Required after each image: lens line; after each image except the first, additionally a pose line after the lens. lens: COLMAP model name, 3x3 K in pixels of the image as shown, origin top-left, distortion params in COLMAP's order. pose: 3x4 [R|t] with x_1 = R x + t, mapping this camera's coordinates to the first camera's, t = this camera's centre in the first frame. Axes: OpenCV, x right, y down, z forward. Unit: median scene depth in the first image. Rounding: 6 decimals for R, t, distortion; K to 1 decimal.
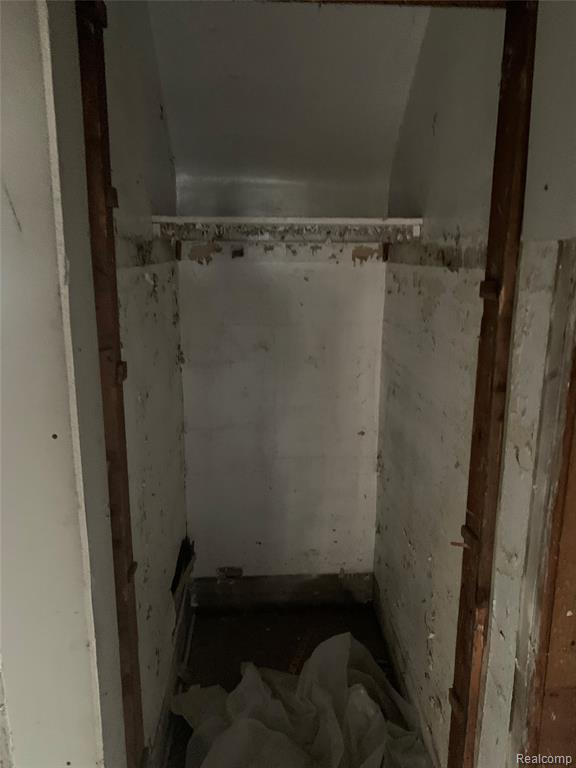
lens RADIAL K [[589.4, 0, 288.8], [0, 589.4, 383.6], [0, 0, 1]] dist [0.042017, -0.032173]
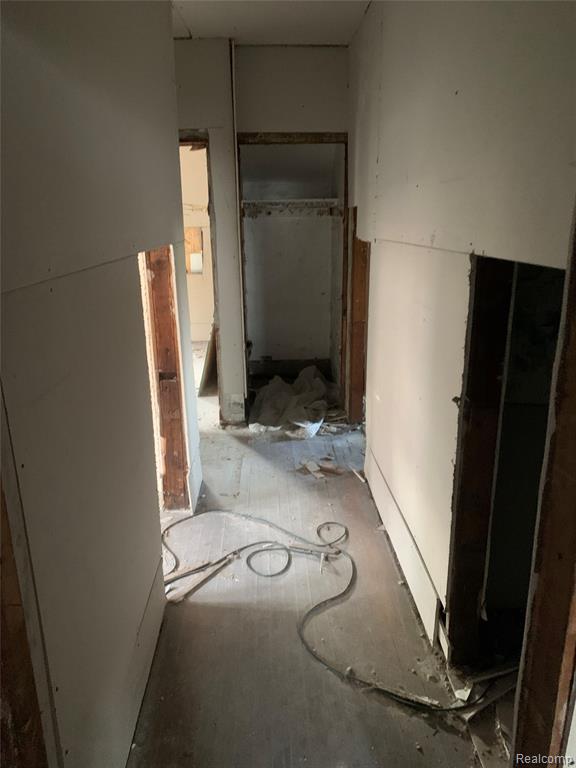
lens RADIAL K [[589.4, 0, 287.2], [0, 589.4, 385.0], [0, 0, 1]] dist [0.042017, -0.032173]
pose [[0.999455, -0.014637, -0.029593, 0.049204], [0.016441, 0.997963, 0.061636, 0.326007], [0.028631, -0.062089, 0.997660, -1.431026]]
